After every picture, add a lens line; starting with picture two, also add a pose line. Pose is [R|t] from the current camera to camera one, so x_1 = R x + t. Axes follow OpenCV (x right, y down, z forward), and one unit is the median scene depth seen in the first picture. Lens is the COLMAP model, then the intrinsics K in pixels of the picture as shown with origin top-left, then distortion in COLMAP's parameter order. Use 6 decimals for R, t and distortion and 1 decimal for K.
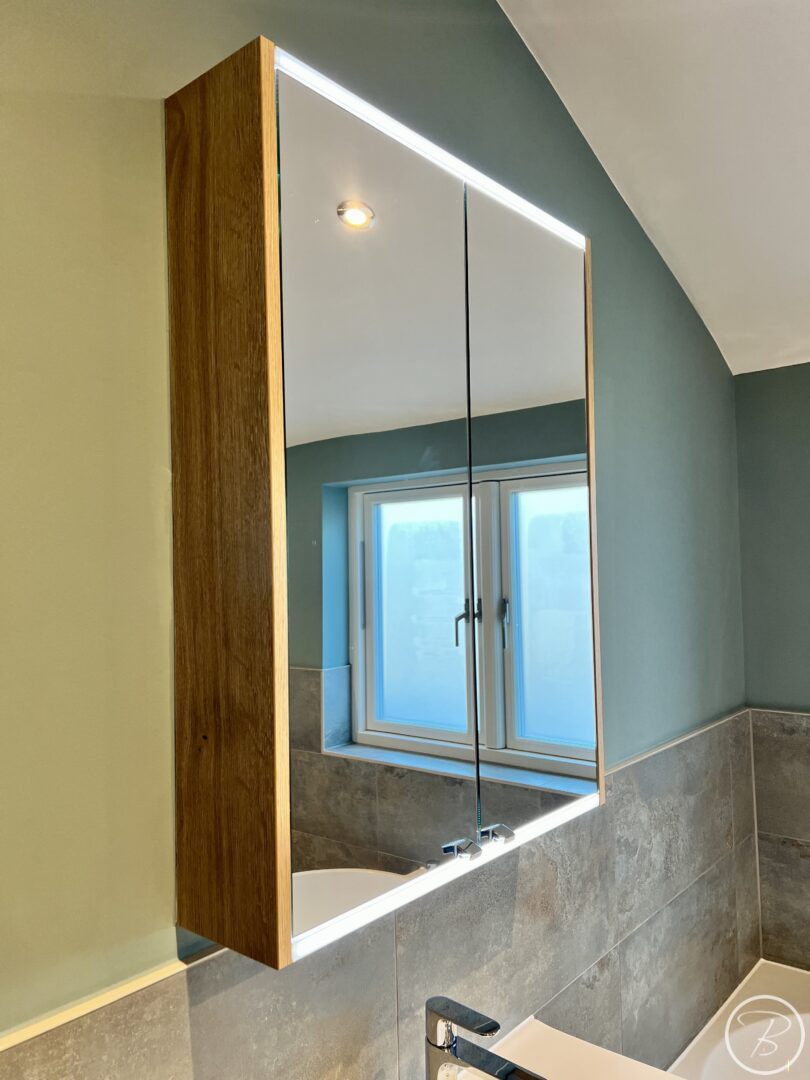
lens RADIAL K [[818.7, 0, 405.0], [0, 818.7, 540.0], [0, 0, 1]] dist [0.054483, -0.072015]
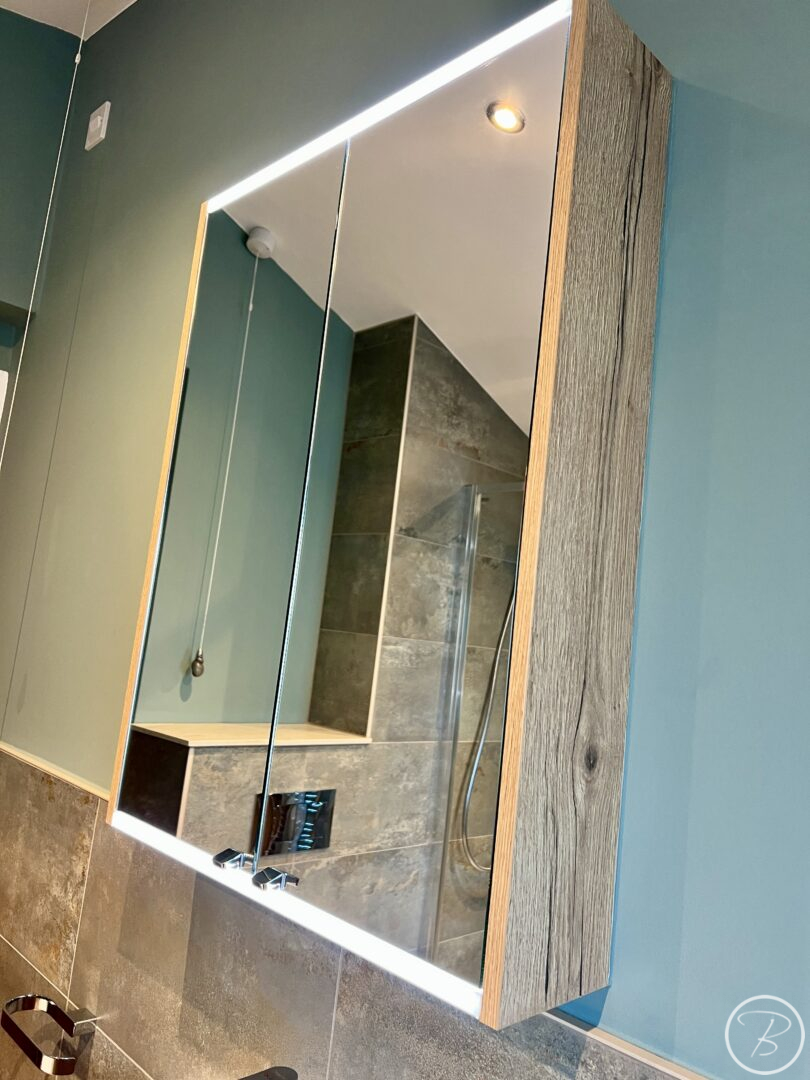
lens RADIAL K [[815.4, 0, 403.7], [0, 815.4, 528.7], [0, 0, 1]] dist [0.062356, -0.080807]
pose [[-0.082704, -0.130120, -0.988043, 1.026958], [-0.088584, 0.988475, -0.122761, 0.116800], [0.992629, 0.077372, -0.093277, 1.279180]]
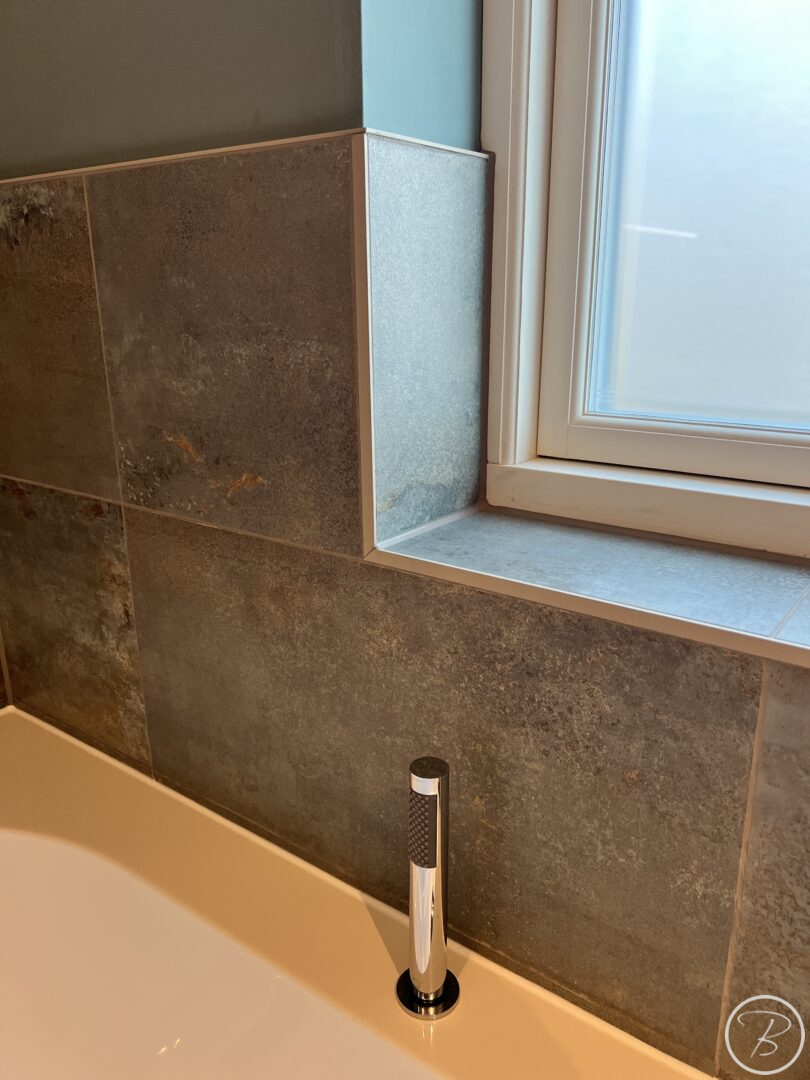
lens RADIAL K [[818.7, 0, 405.0], [0, 818.7, 540.0], [0, 0, 1]] dist [0.054483, -0.072015]
pose [[0.065152, 0.310251, -0.948420, 0.447454], [0.030272, 0.949387, 0.312647, 0.221647], [0.997416, -0.049080, 0.052462, 0.899019]]
